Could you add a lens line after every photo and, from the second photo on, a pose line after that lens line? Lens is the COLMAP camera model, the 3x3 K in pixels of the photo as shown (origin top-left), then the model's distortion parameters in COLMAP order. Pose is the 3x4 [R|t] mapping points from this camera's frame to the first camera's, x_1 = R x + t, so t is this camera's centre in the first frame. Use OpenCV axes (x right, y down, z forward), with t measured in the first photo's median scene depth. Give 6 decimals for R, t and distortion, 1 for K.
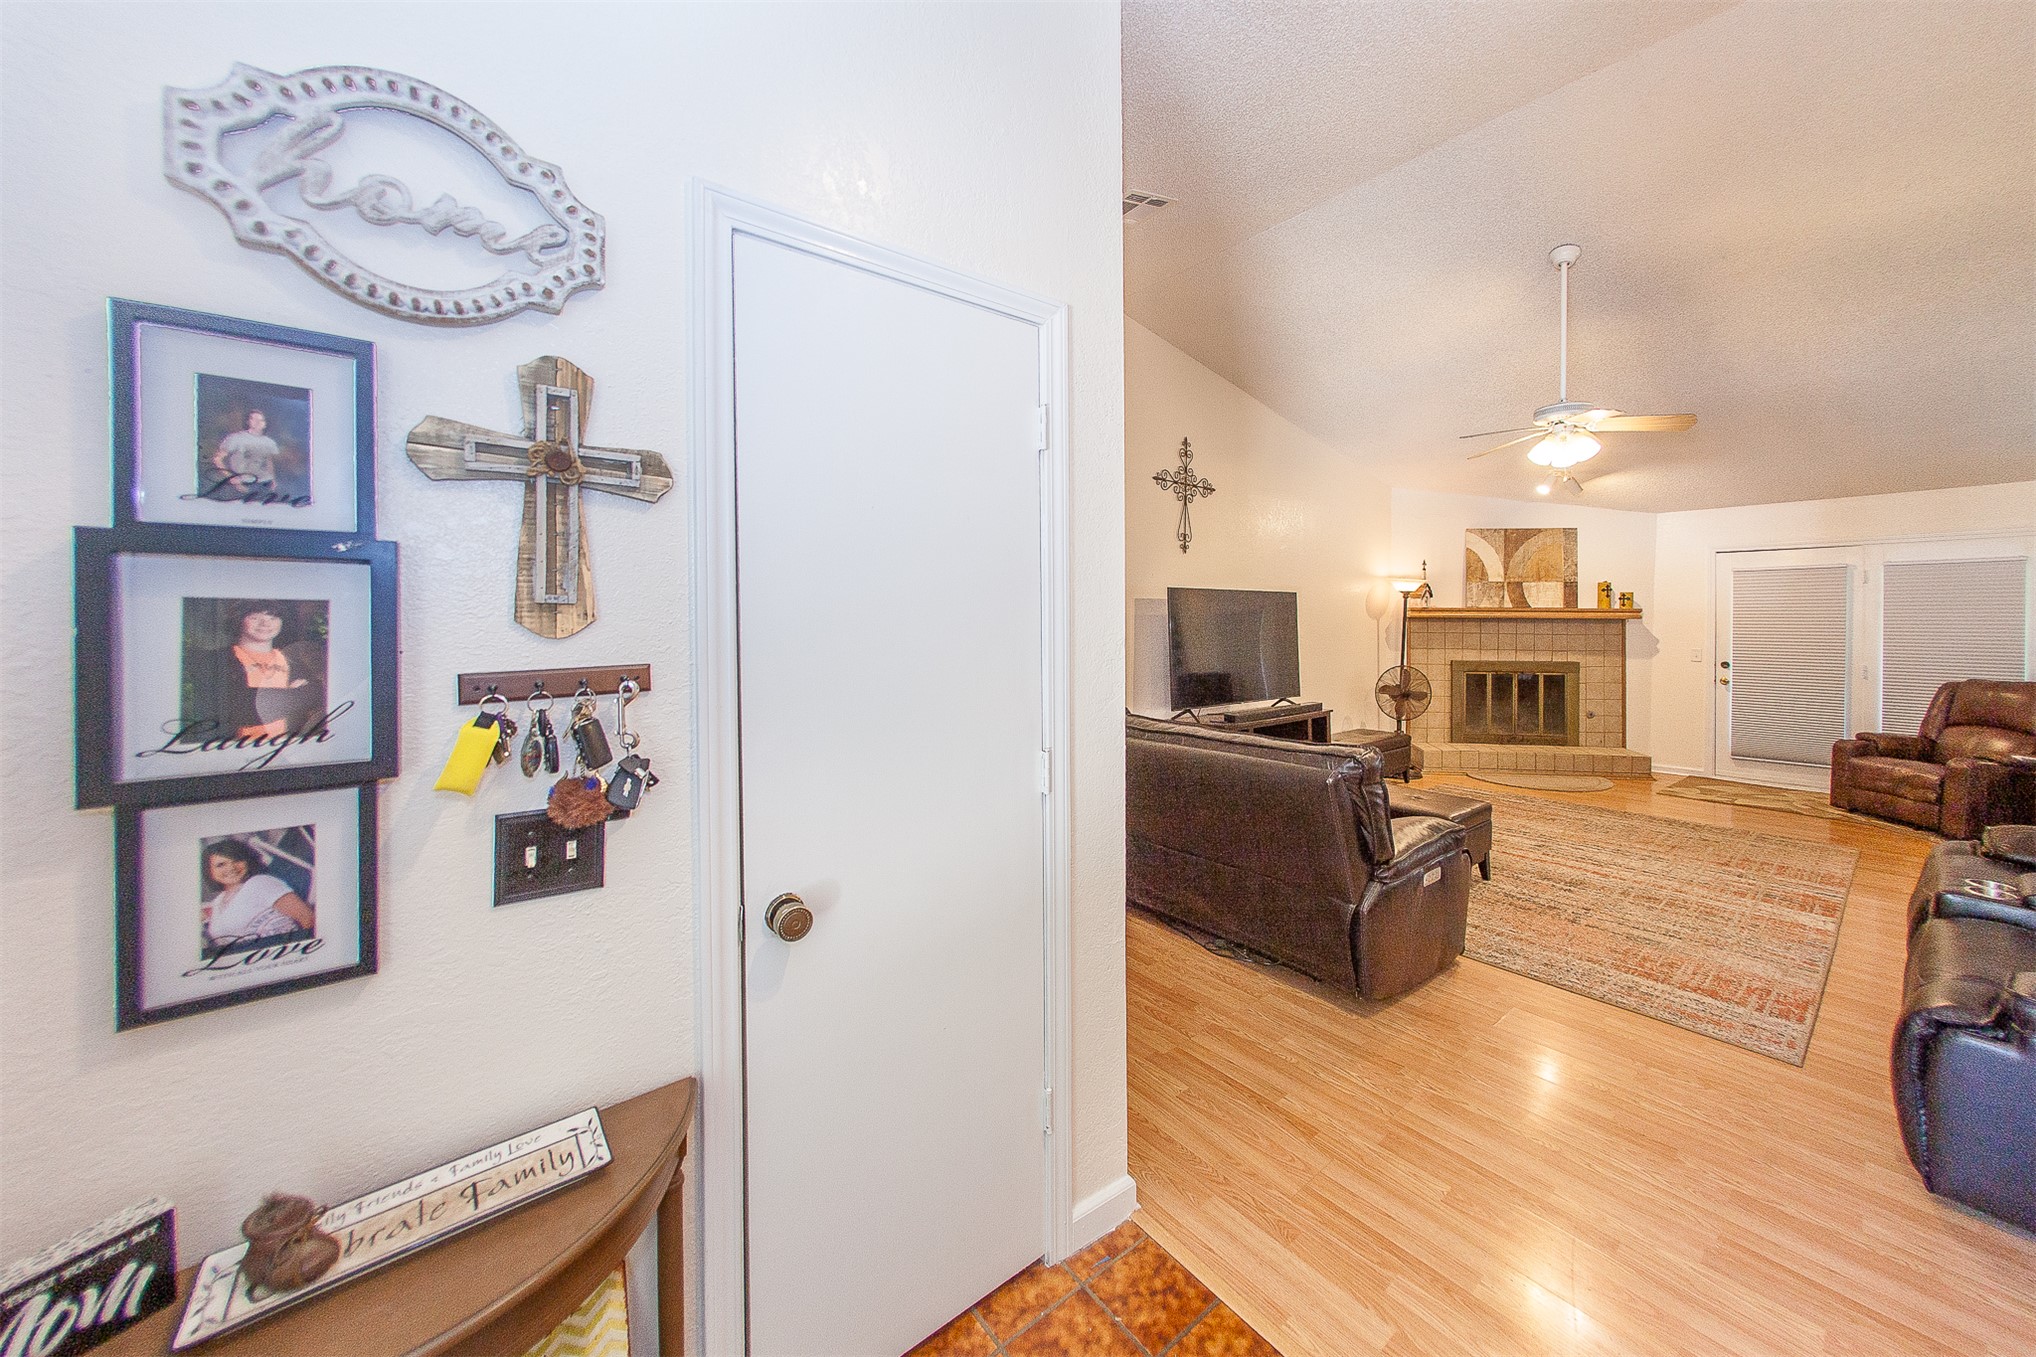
lens RADIAL K [[718.2, 0, 1057.1], [0, 718.2, 622.5], [0, 0, 1]] dist [0.000266, 0.000019]
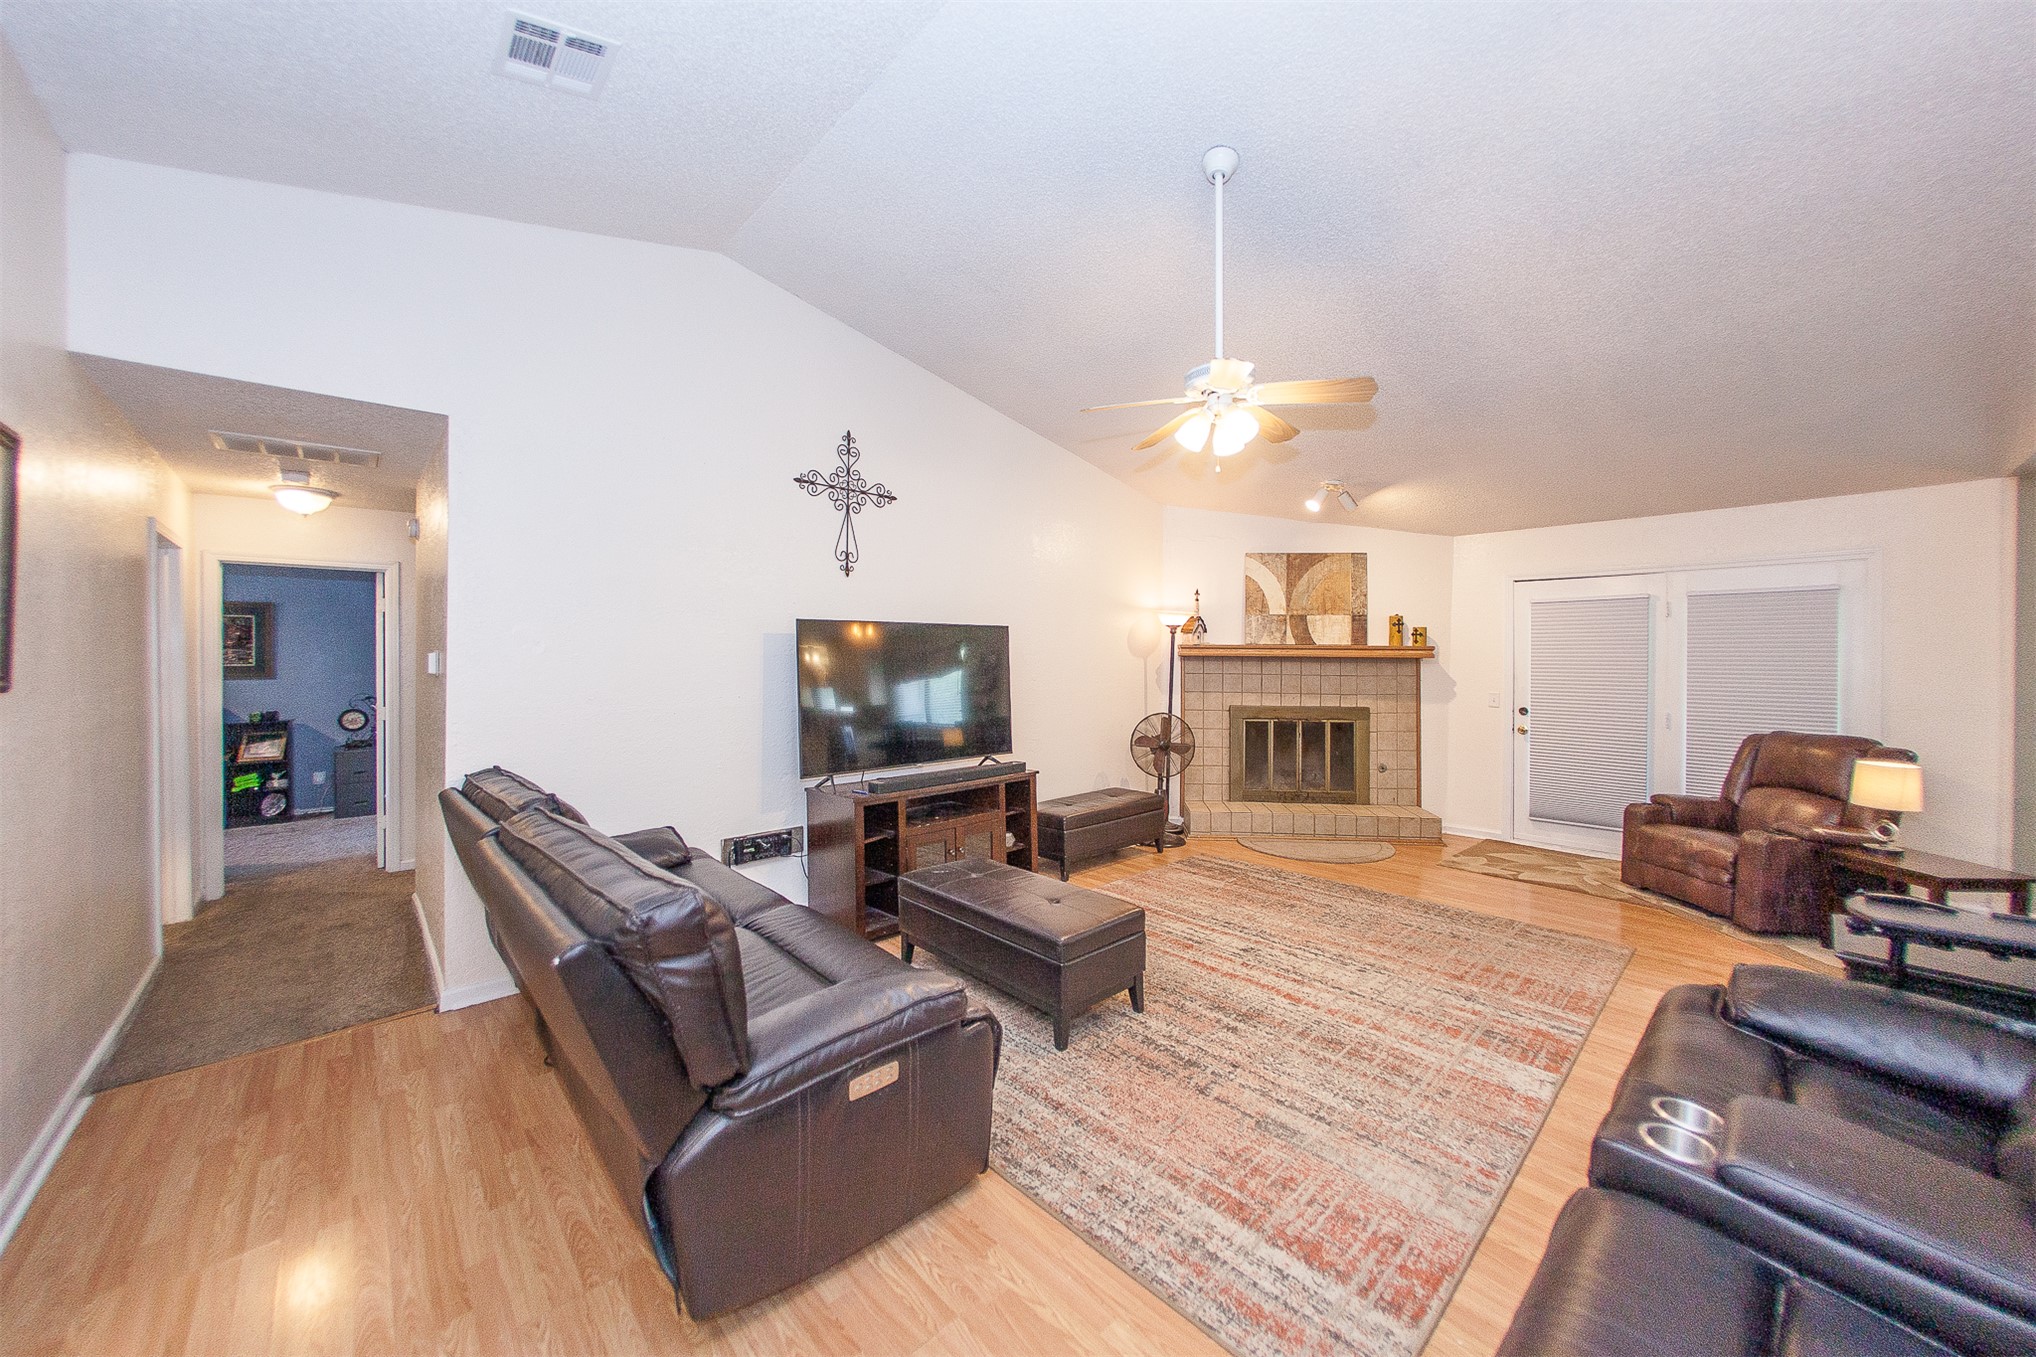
lens RADIAL K [[729.4, 0, 1001.0], [0, 729.4, 654.6], [0, 0, 1]] dist [0.001490, 0.000014]
pose [[0.998635, 0.000210, 0.052235, 0.250907], [0.000040, 0.999989, -0.004781, -0.004885], [-0.052236, 0.004776, 0.998623, 0.151340]]
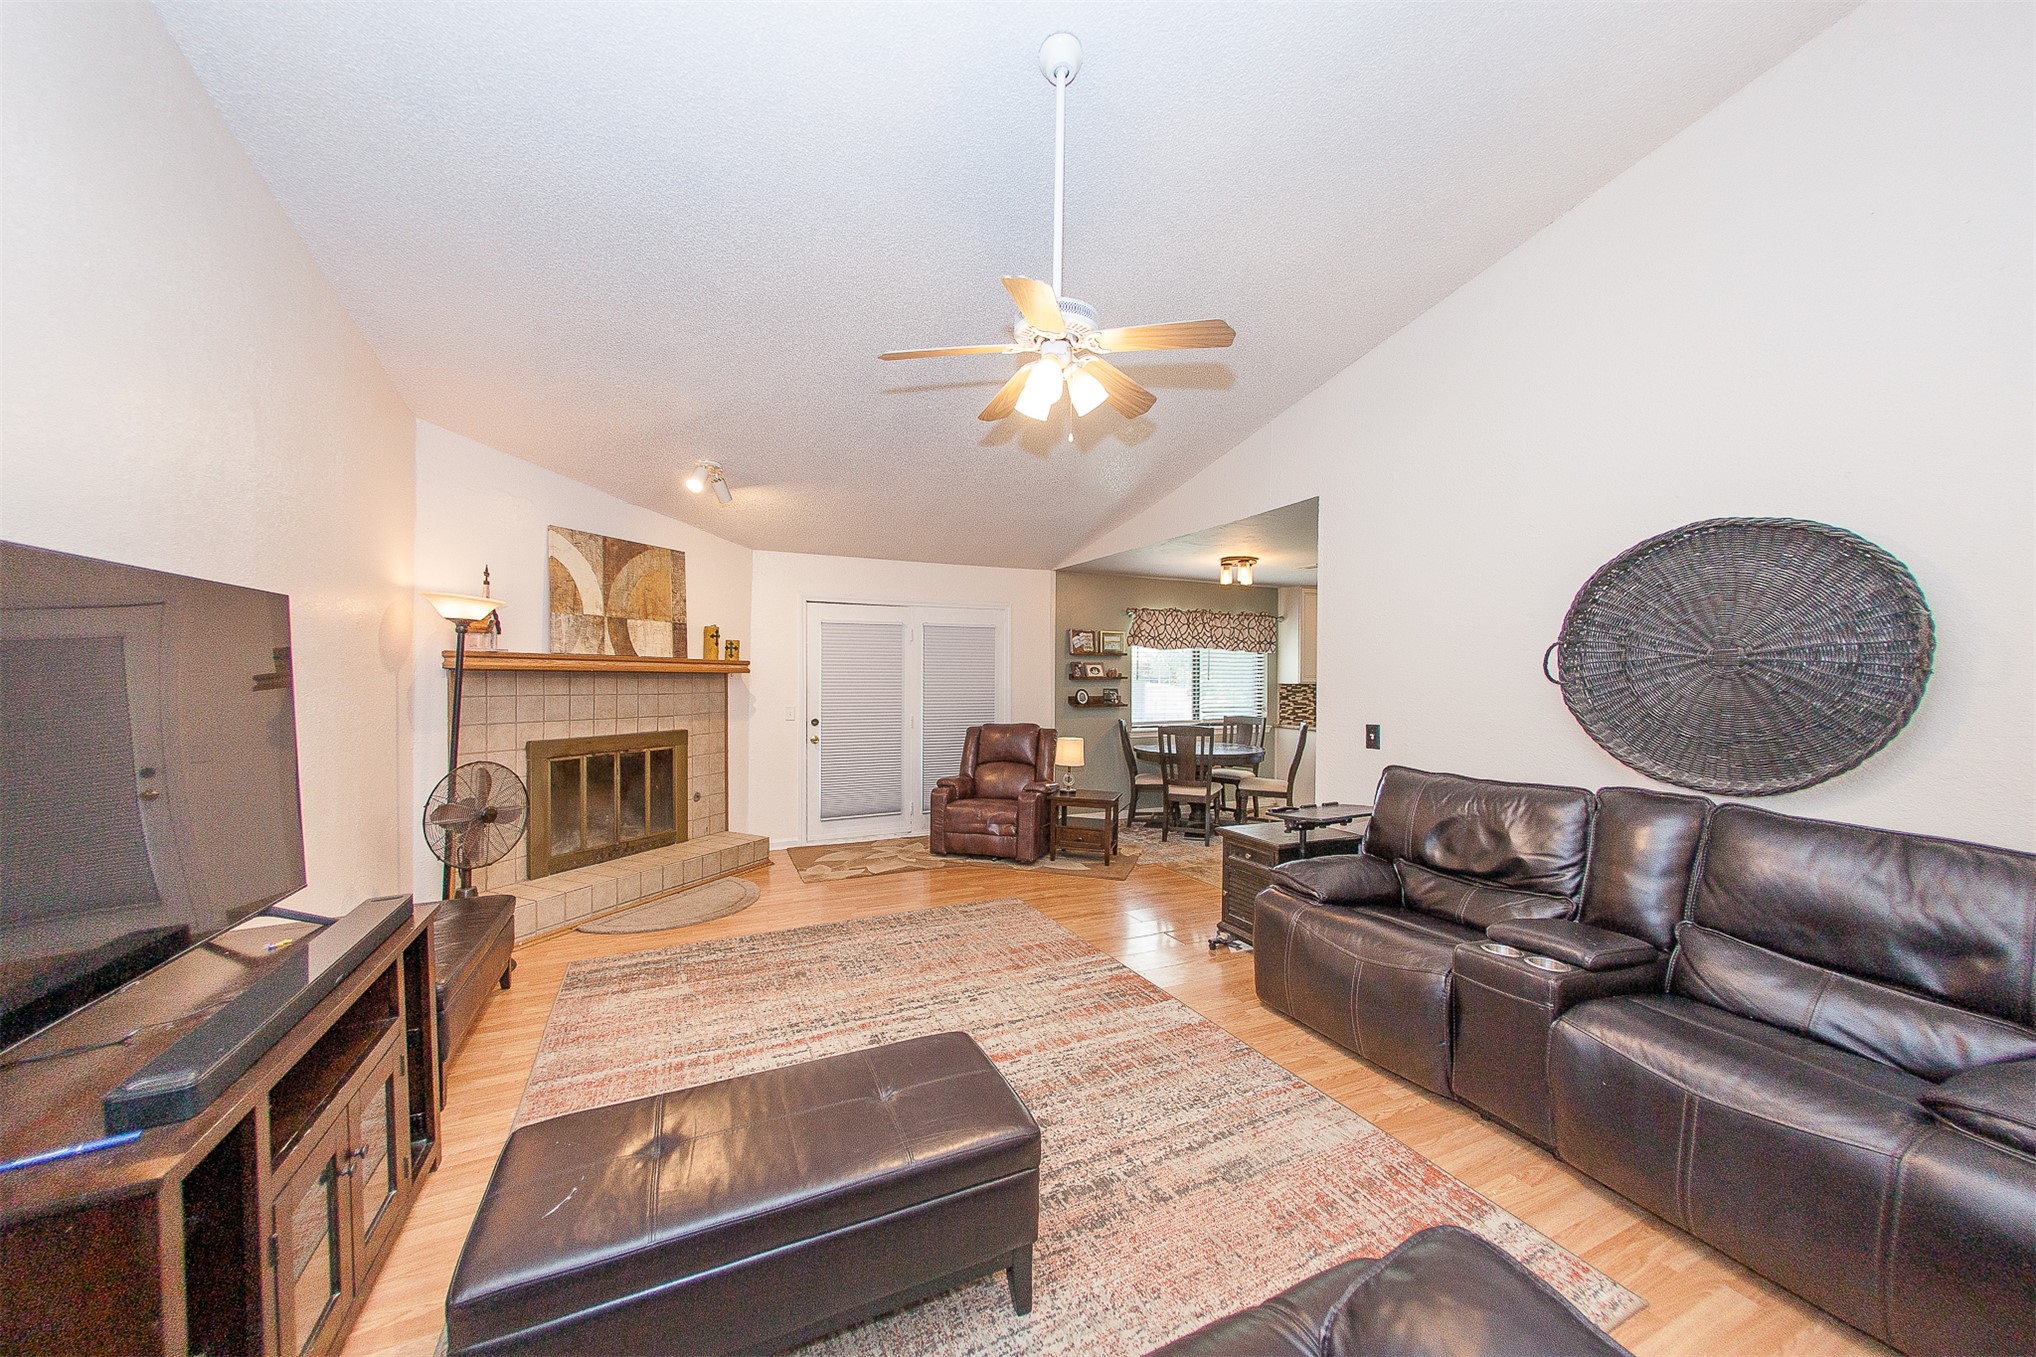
lens RADIAL K [[735.7, 0, 1018.0], [0, 735.7, 678.5], [0, 0, 1]] dist [-0.000921, -0.000029]
pose [[0.239732, -0.005144, 0.970826, 0.060016], [-0.001534, 0.999983, 0.005677, -0.003936], [-0.970838, -0.002850, 0.239720, 0.502687]]
